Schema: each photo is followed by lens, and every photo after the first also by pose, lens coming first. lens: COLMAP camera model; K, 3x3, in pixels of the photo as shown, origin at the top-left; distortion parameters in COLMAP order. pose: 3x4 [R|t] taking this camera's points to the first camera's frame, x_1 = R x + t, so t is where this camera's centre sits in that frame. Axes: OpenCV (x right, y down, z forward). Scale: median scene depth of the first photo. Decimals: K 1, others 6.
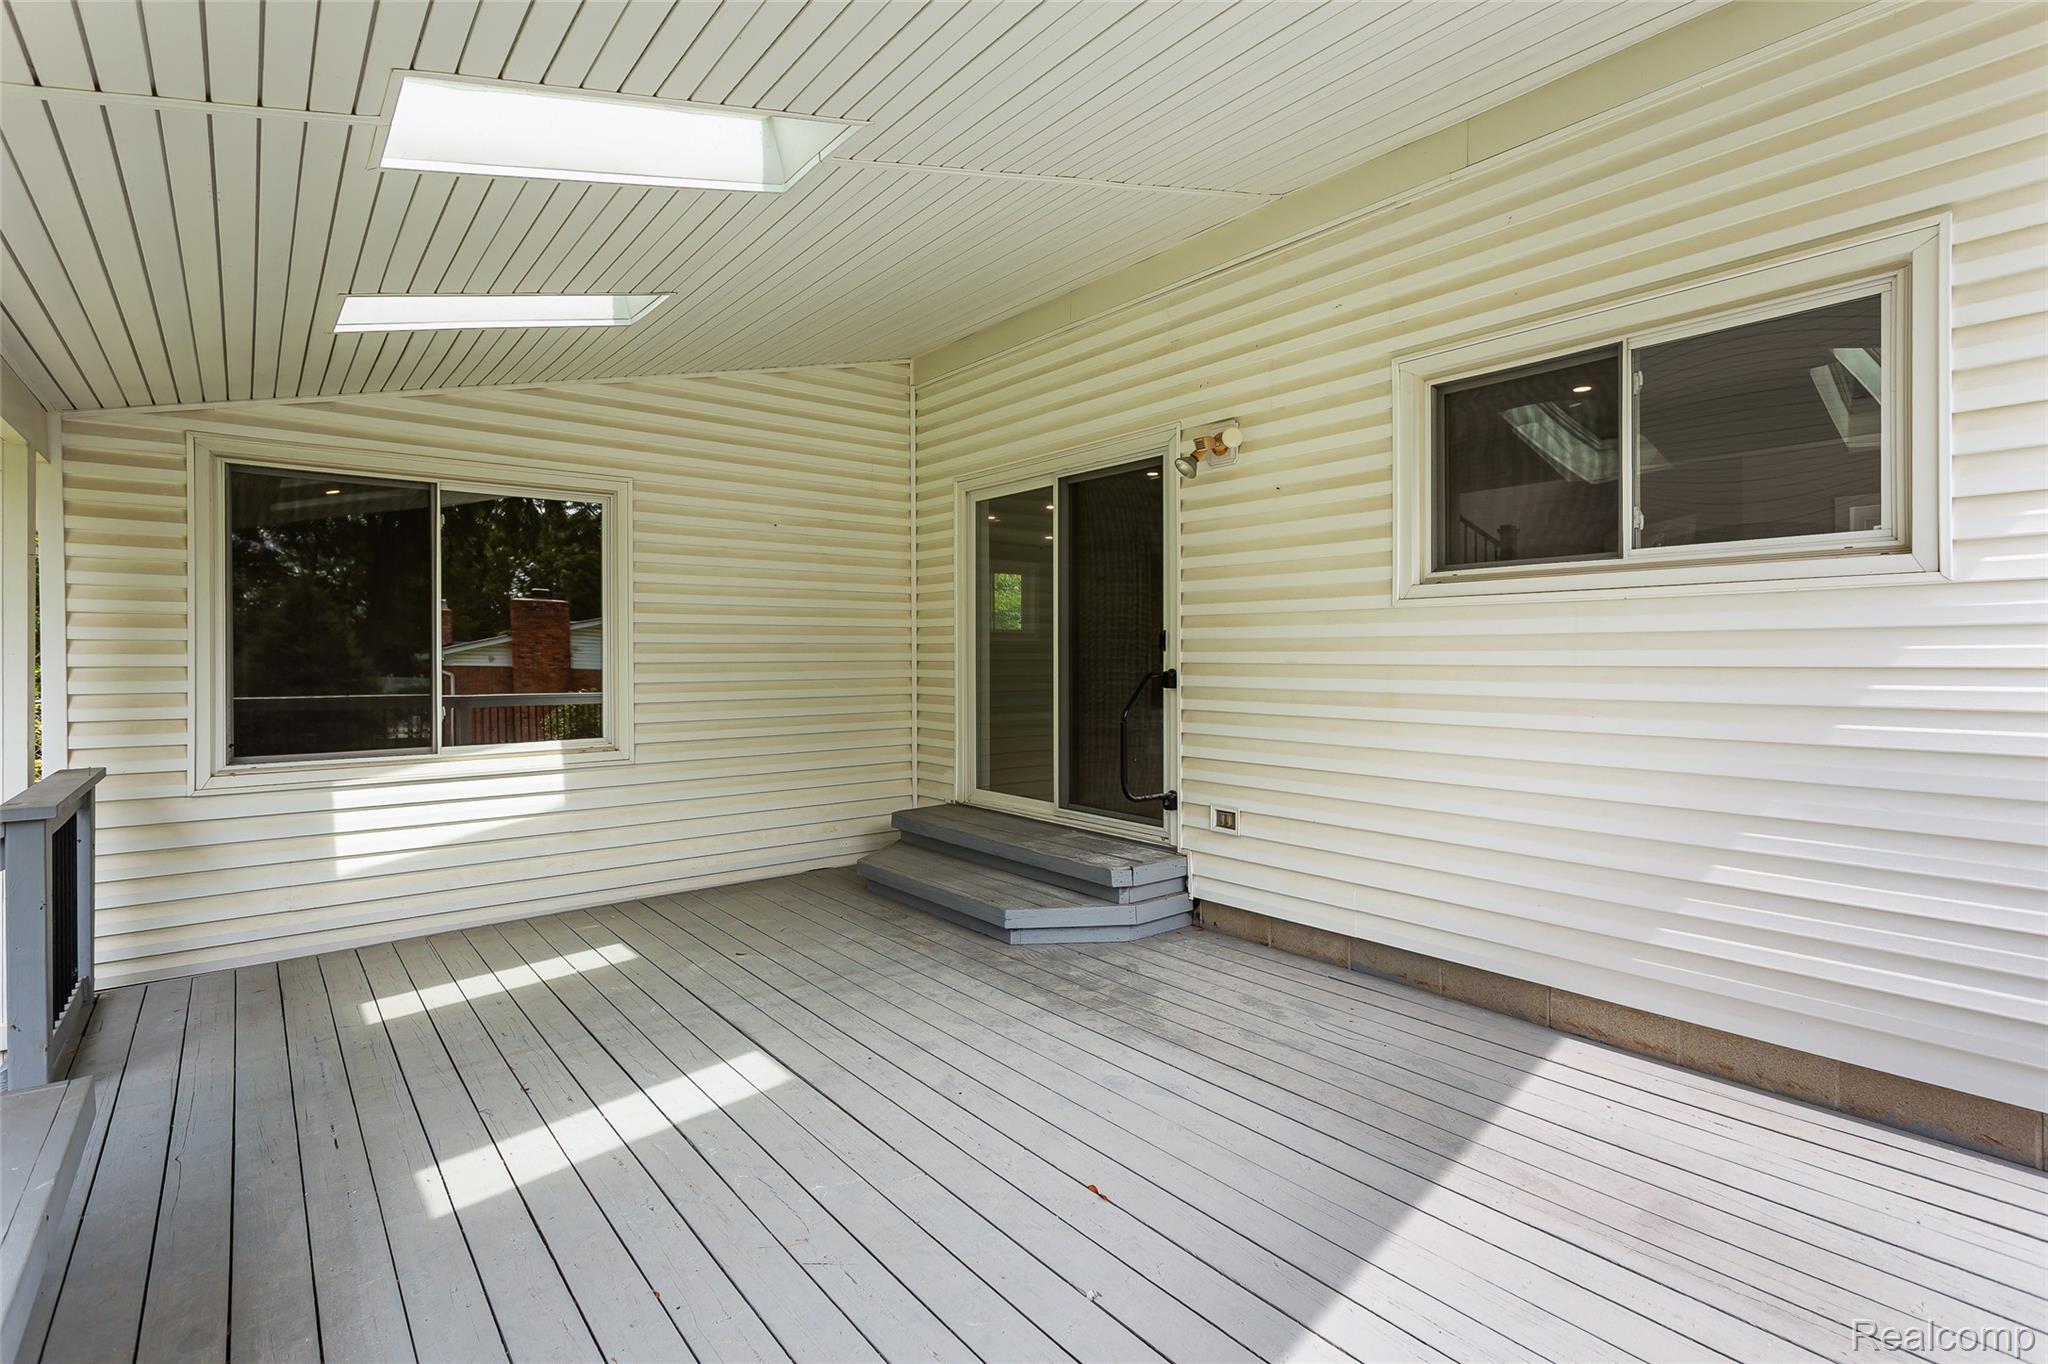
lens RADIAL K [[981.6, 0, 1016.6], [0, 981.6, 661.0], [0, 0, 1]] dist [0.002554, 0.000739]
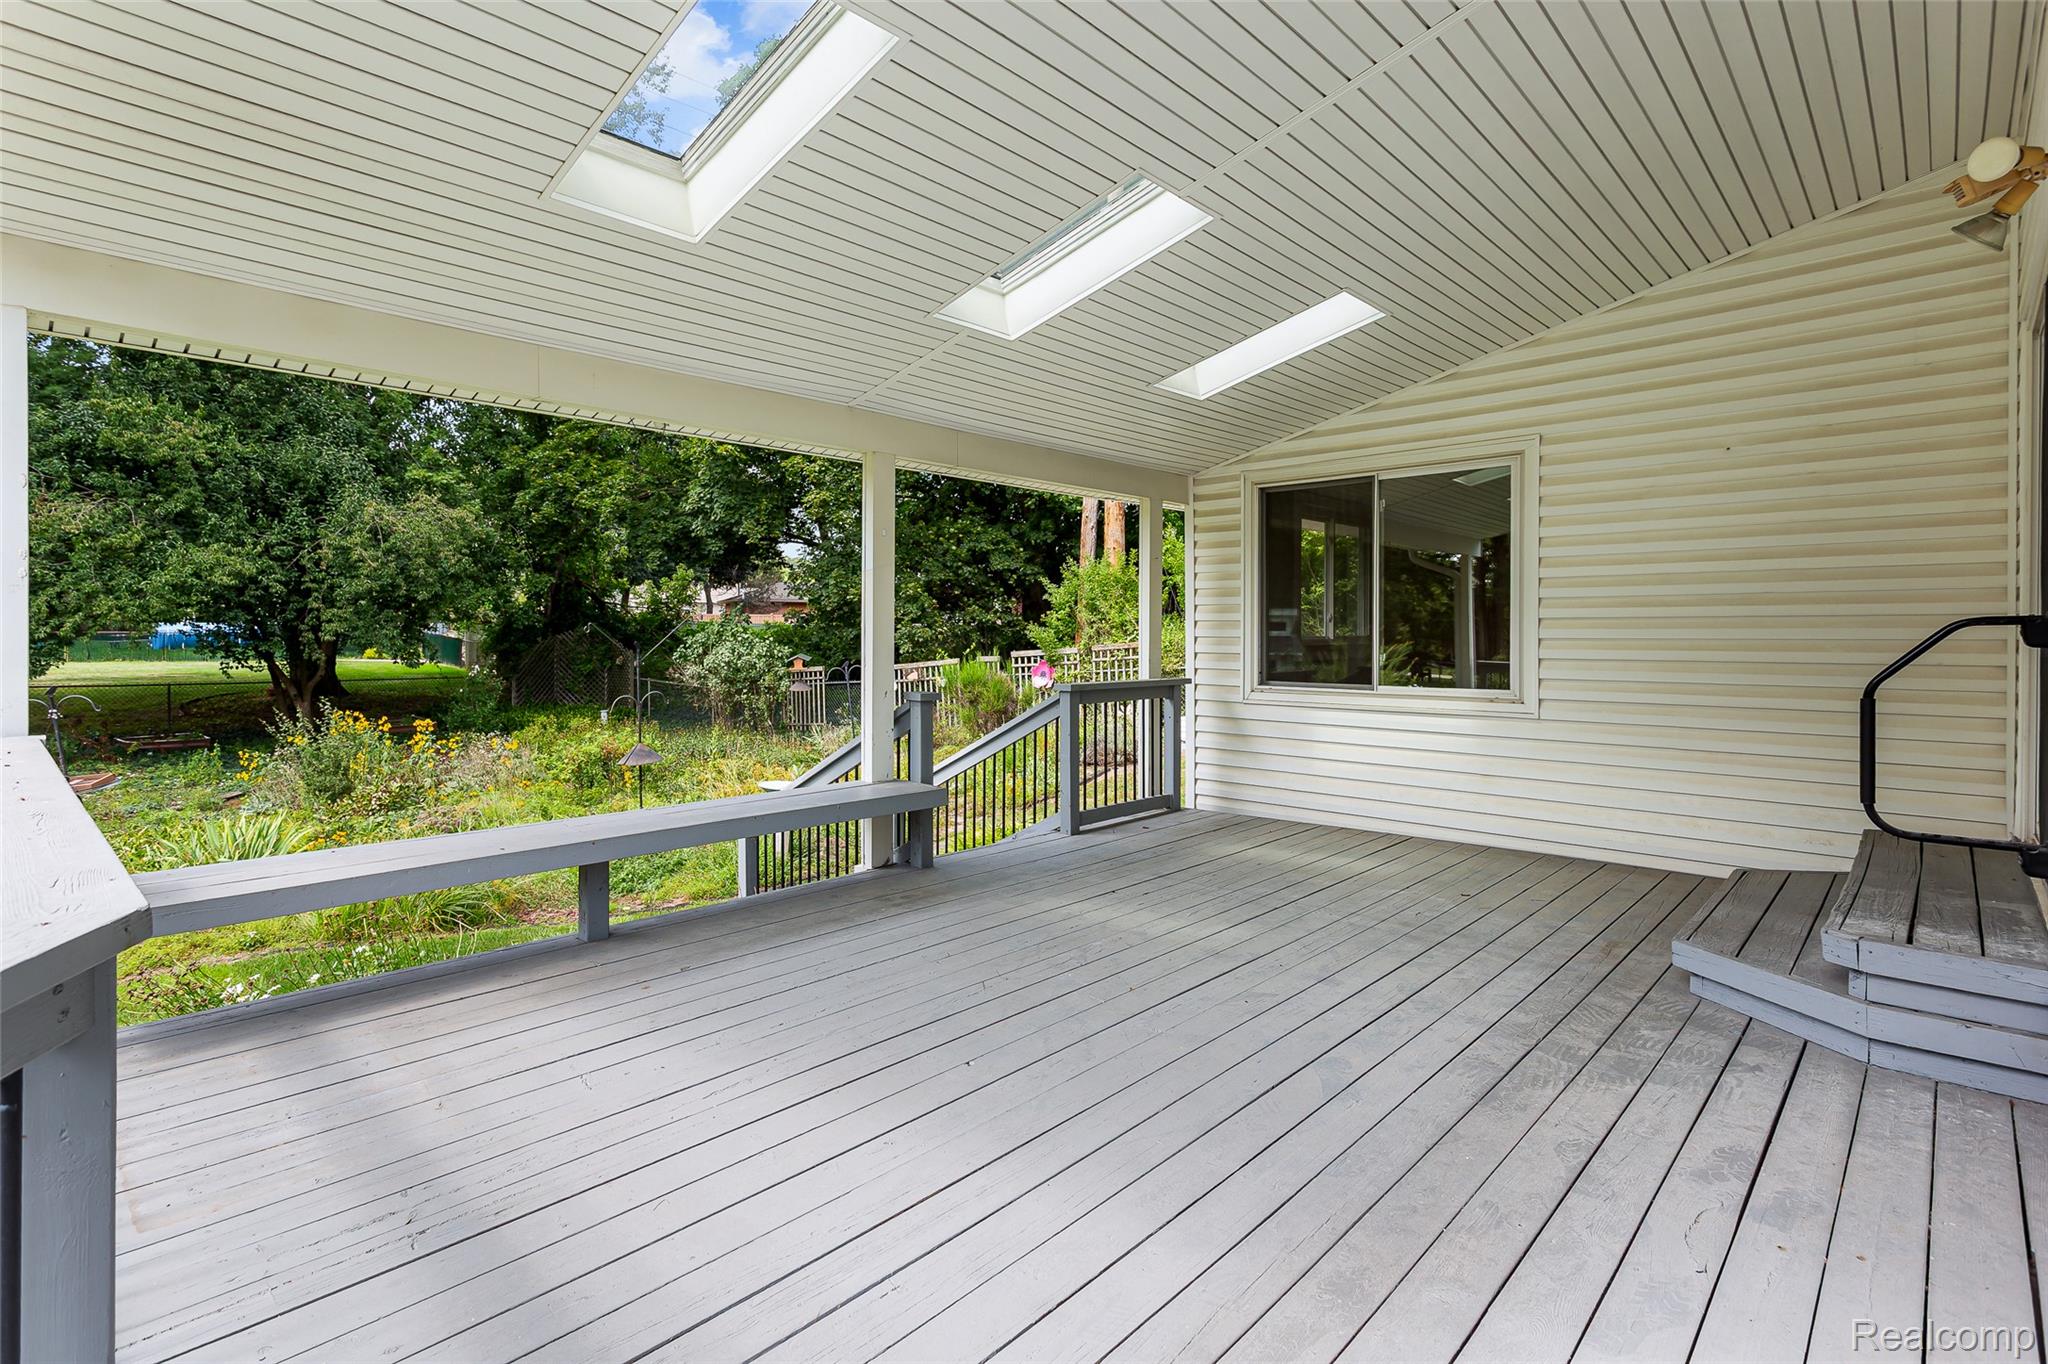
lens RADIAL K [[981.6, 0, 1016.6], [0, 981.6, 643.8], [0, 0, 1]] dist [0.002554, 0.000739]
pose [[0.138190, 0.012581, -0.990326, 0.698609], [-0.011695, 0.999870, 0.011070, 0.030939], [0.990337, 0.010052, 0.138319, 0.437667]]
